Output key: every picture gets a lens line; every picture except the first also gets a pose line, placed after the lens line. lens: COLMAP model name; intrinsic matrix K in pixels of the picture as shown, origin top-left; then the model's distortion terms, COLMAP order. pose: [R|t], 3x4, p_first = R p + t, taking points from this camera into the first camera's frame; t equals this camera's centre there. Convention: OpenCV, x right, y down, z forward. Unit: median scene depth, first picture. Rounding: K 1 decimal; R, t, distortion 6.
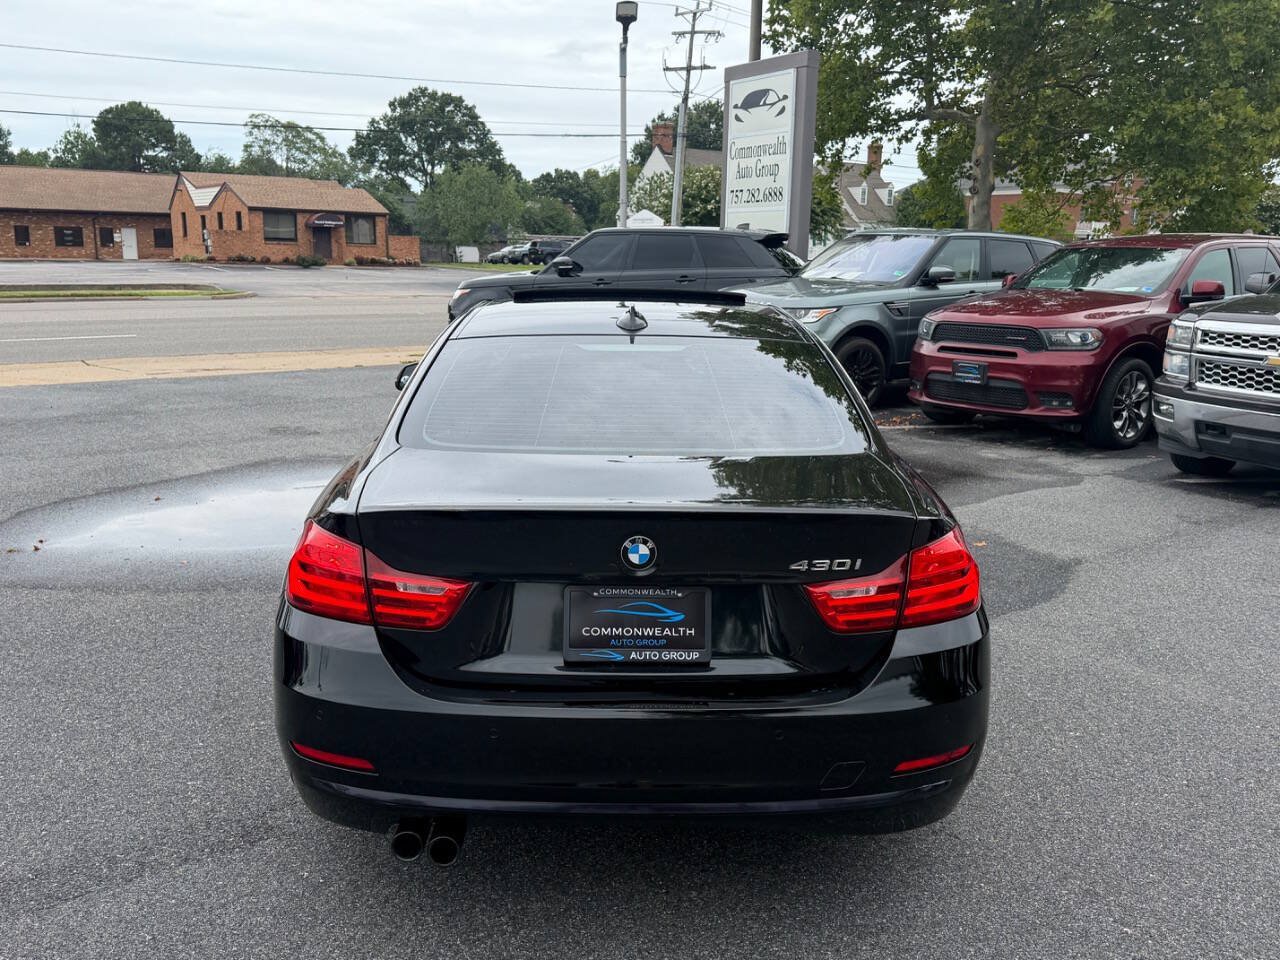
lens RADIAL K [[1092.9, 0, 632.0], [0, 1092.9, 479.7], [0, 0, 1]] dist [0.158107, -0.289289]
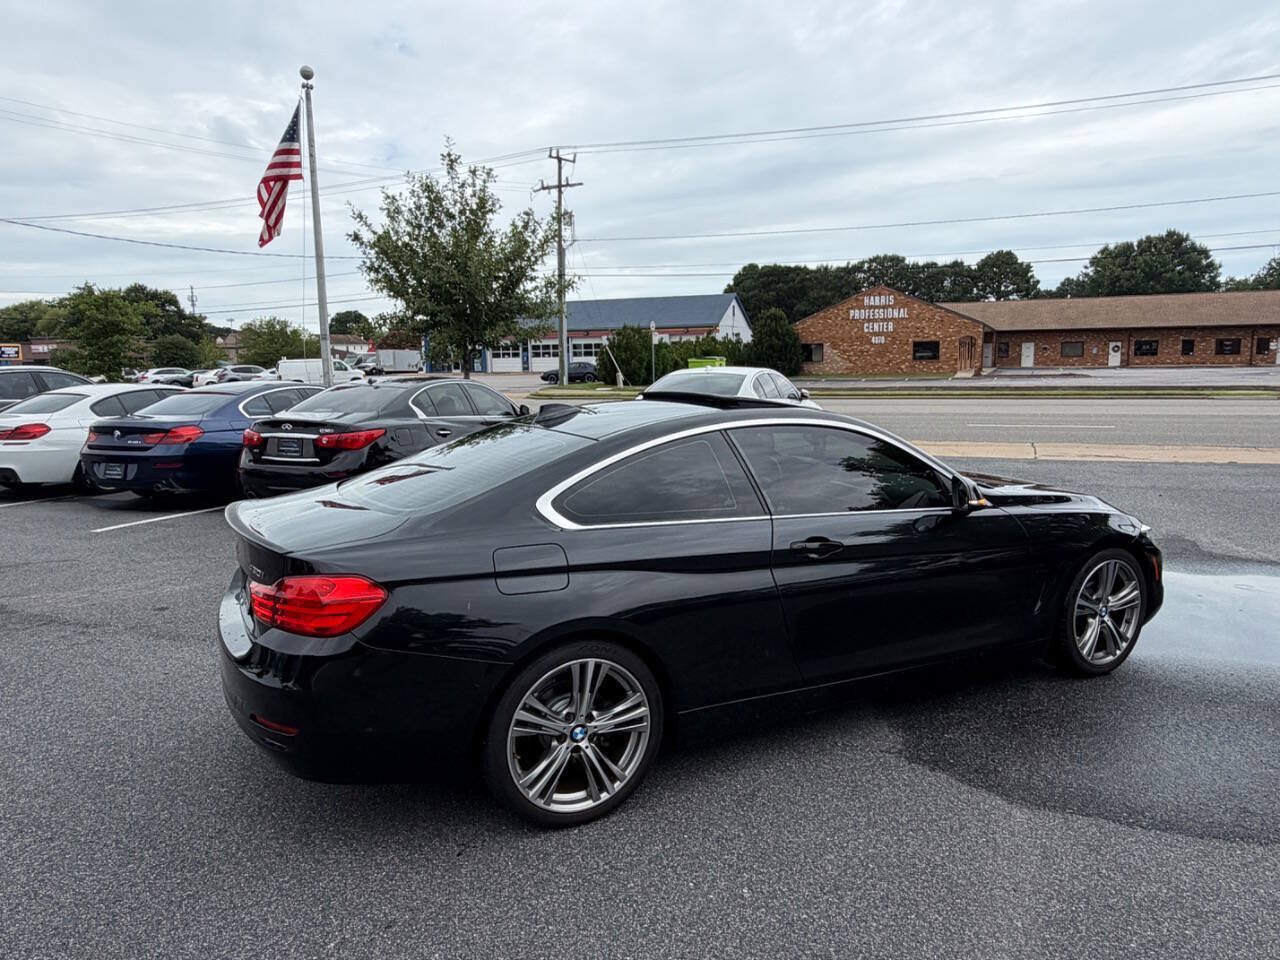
lens RADIAL K [[847.6, 0, 640.1], [0, 847.6, 480.9], [0, 0, 1]] dist [-0.002667, -0.000835]
pose [[0.458213, 0.104441, -0.882685, 0.208674], [-0.157365, 0.986917, 0.035083, -0.025176], [0.874801, 0.122828, 0.468654, 0.129270]]
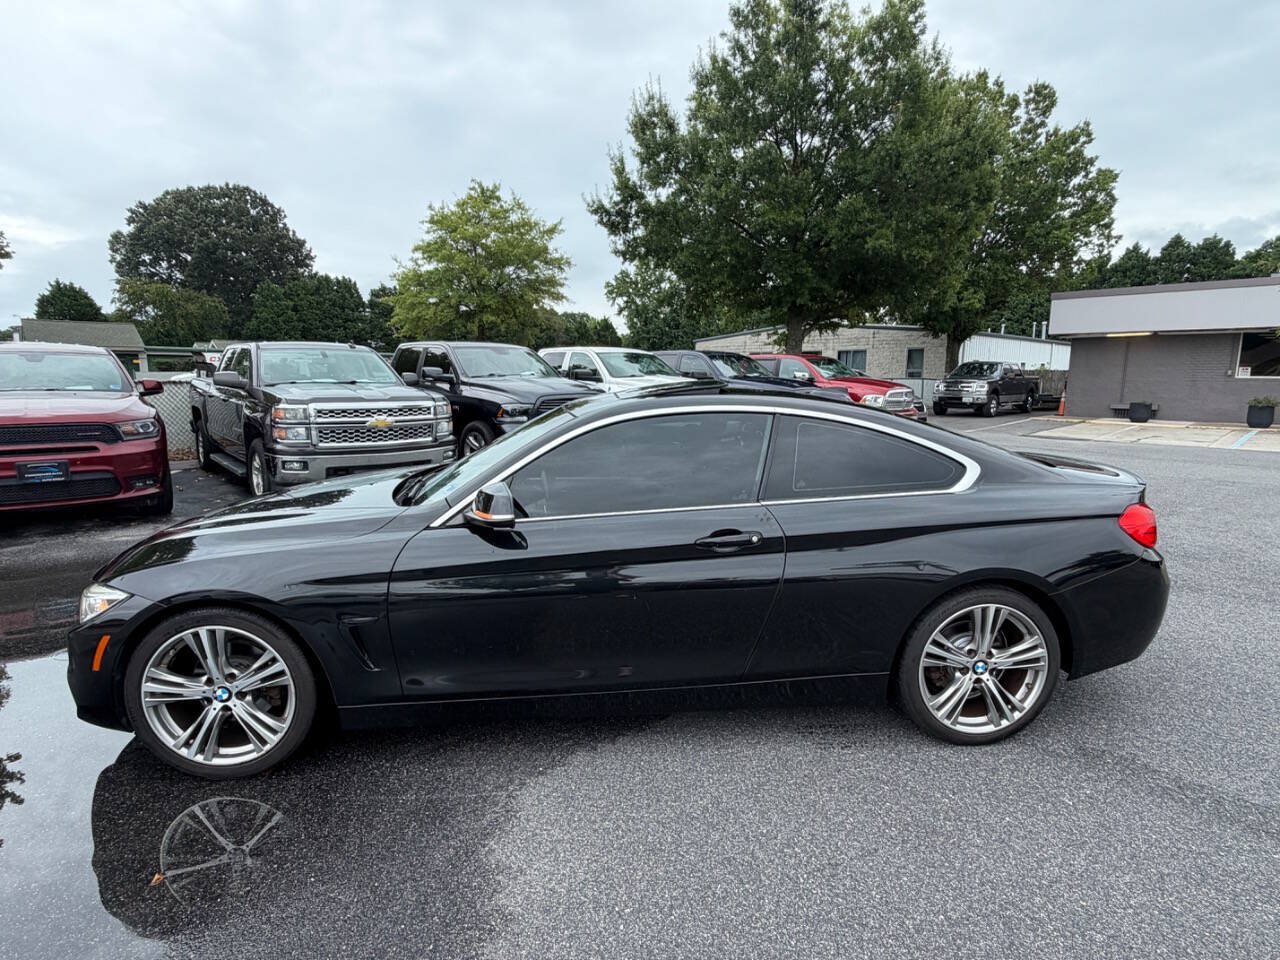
lens RADIAL K [[686.9, 0, 638.6], [0, 686.9, 479.6], [0, 0, 1]] dist [-0.000163, -0.000805]
pose [[-0.065267, -0.165258, 0.984088, -0.206169], [0.194171, 0.965237, 0.174970, -0.054769], [-0.978794, 0.202501, -0.030910, 0.281949]]
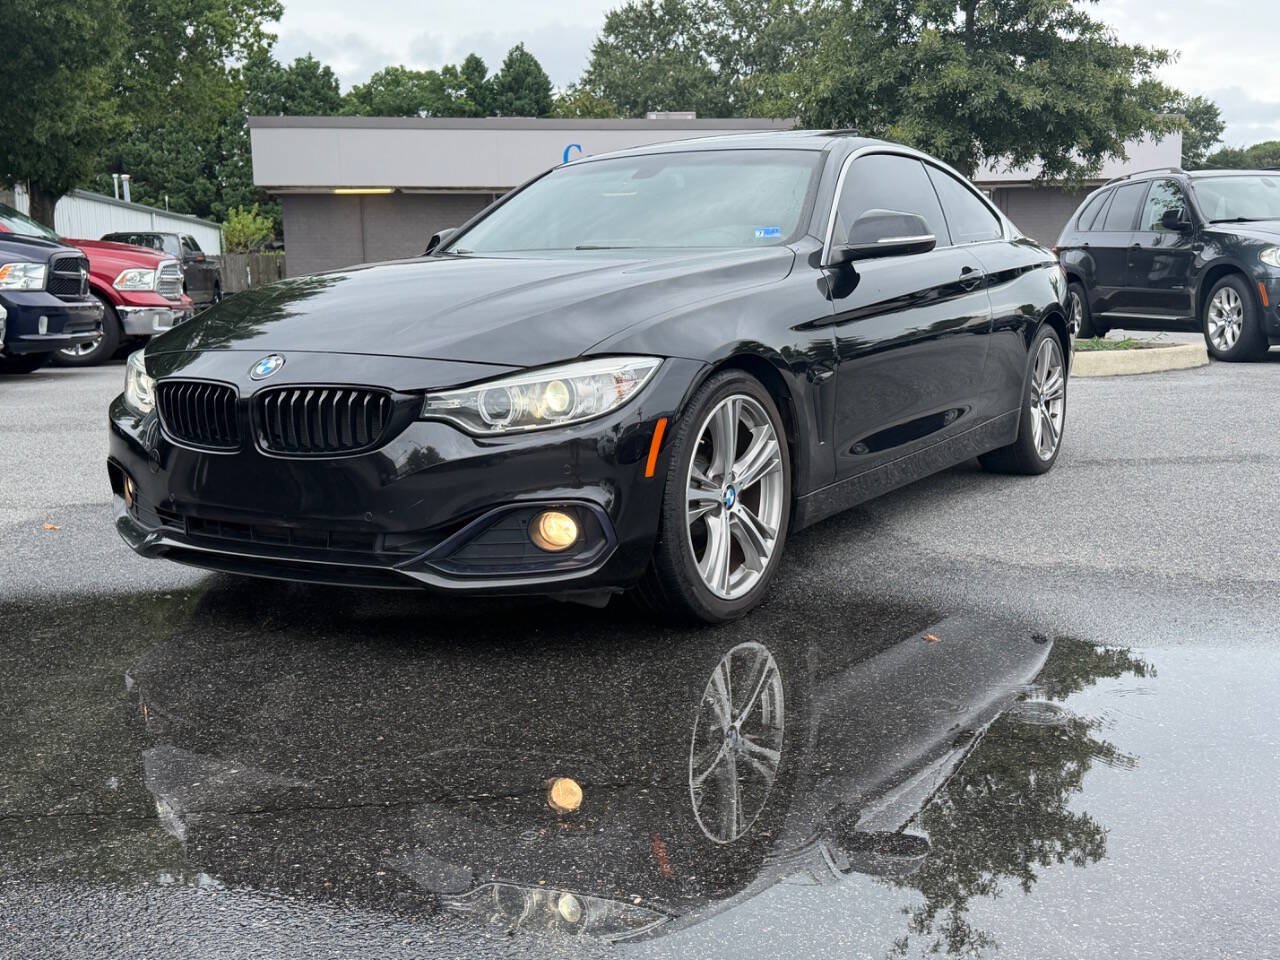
lens RADIAL K [[1351.6, 0, 648.0], [0, 1351.6, 480.8], [0, 0, 1]] dist [0.183948, -0.397306]
pose [[-0.844935, -0.077986, 0.529153, -0.163793], [0.111491, 0.941903, 0.316841, -0.071165], [-0.523120, 0.326706, -0.787152, 0.535882]]
